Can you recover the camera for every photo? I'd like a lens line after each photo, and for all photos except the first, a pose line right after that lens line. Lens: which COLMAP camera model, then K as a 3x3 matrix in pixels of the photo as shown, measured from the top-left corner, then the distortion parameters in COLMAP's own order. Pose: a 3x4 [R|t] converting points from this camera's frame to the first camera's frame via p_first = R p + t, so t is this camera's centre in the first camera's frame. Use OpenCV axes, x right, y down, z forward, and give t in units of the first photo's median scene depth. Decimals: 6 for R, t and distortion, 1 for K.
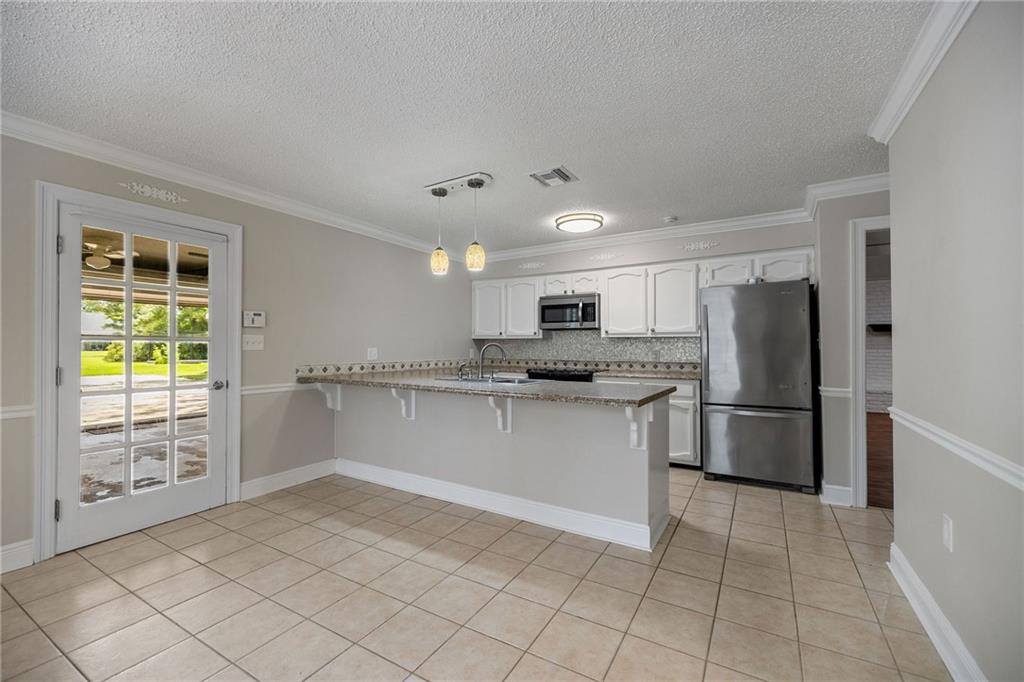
lens RADIAL K [[422.7, 0, 512.0], [0, 422.7, 341.0], [0, 0, 1]] dist [0.000318, 0.000023]
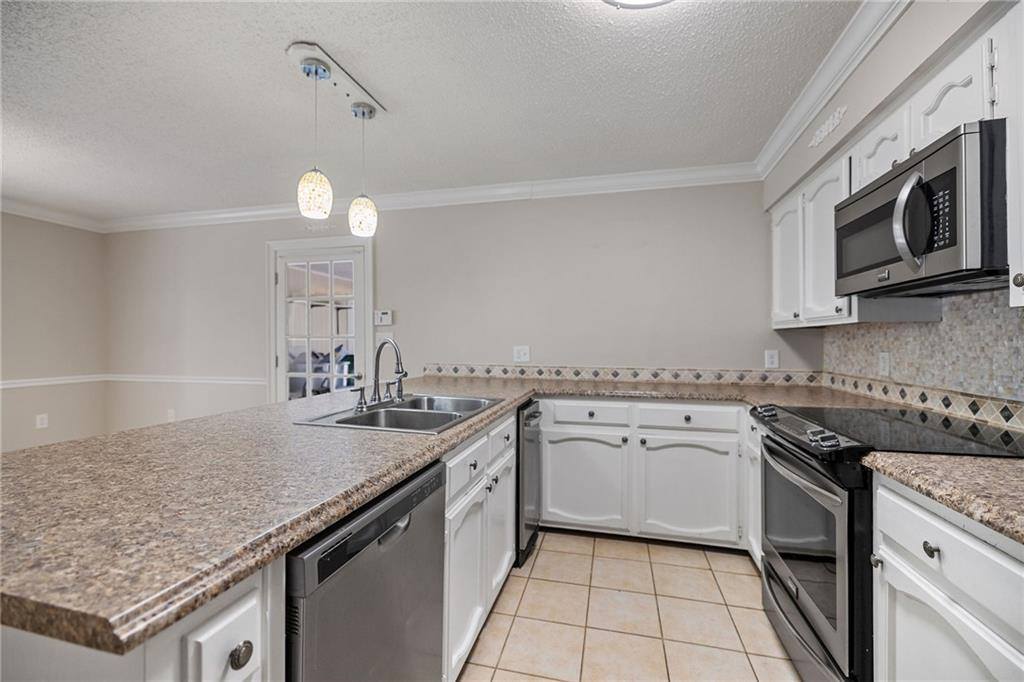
lens RADIAL K [[445.8, 0, 512.0], [0, 445.8, 341.0], [0, 0, 1]] dist [-0.000613, -0.000080]
pose [[0.278647, -0.010291, -0.960338, 0.391827], [0.007006, 0.999938, -0.008682, 0.013188], [0.960368, -0.004309, 0.278702, 0.693629]]
